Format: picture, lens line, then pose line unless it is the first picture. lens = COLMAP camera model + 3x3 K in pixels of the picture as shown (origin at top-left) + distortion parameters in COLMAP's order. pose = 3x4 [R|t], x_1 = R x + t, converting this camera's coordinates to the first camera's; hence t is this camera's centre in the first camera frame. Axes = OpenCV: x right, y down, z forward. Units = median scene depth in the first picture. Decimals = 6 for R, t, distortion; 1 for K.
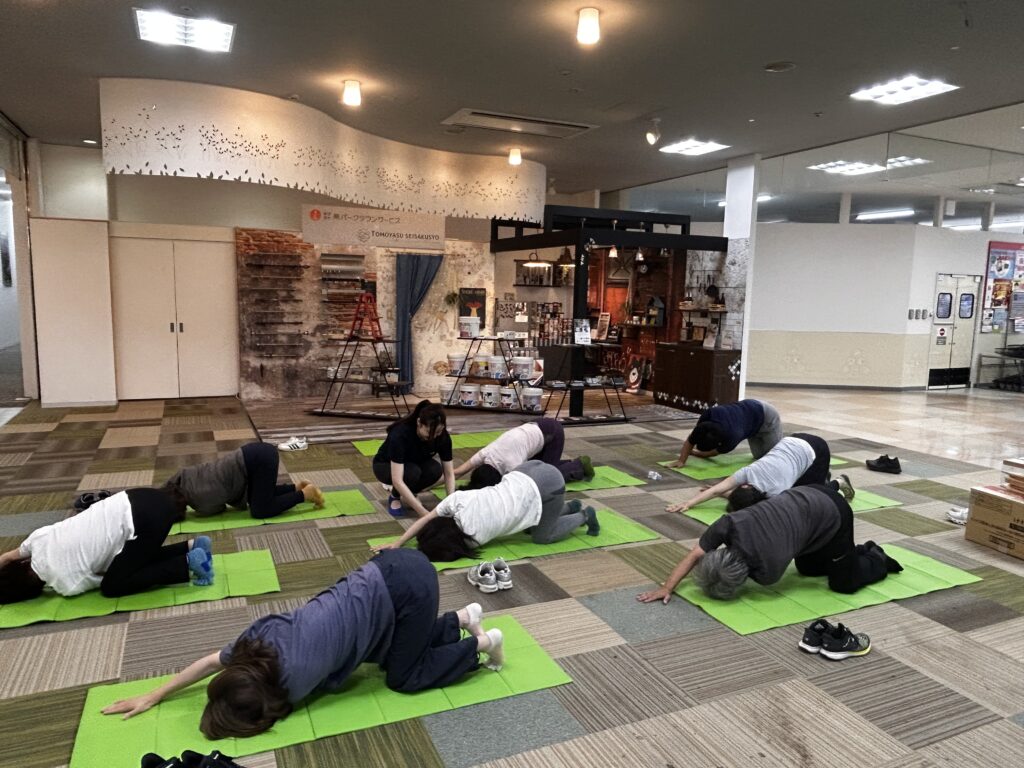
lens RADIAL K [[715.2, 0, 512.2], [0, 715.2, 381.0], [0, 0, 1]] dist [0.009632, -0.002599]
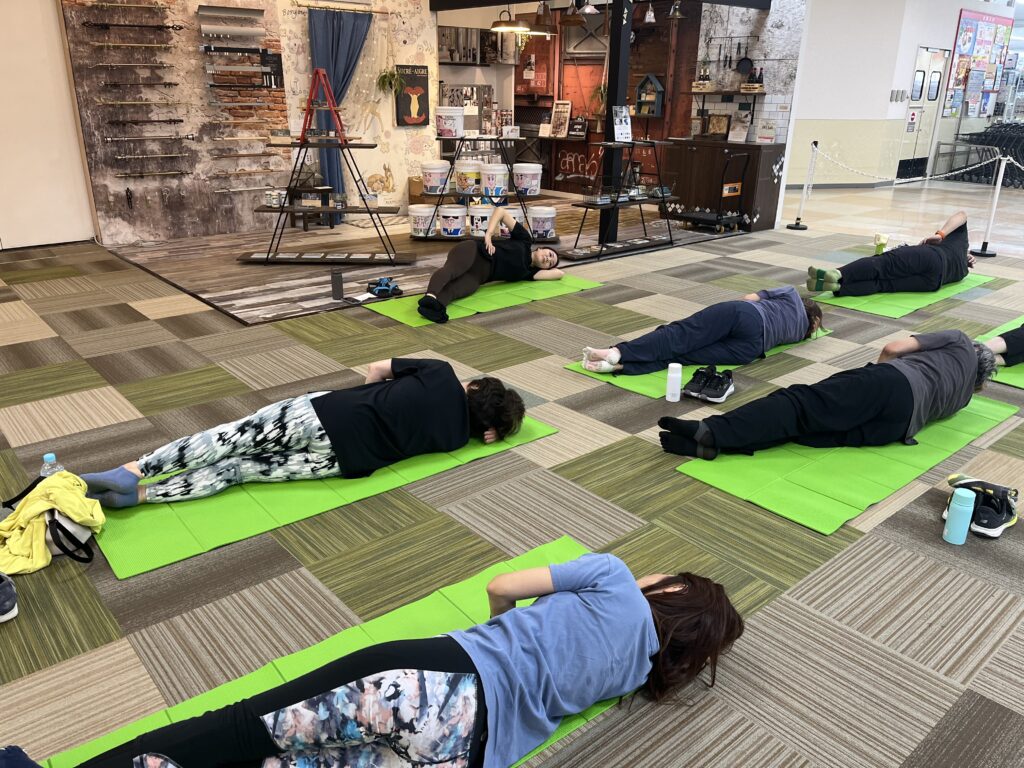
lens RADIAL K [[770.4, 0, 512.6], [0, 770.4, 390.4], [0, 0, 1]] dist [0.064123, -0.090880]
pose [[0.960048, -0.111724, 0.256563, -0.209434], [0.044112, 0.965801, 0.255505, -0.011557], [-0.276335, -0.233980, 0.932144, 0.191782]]
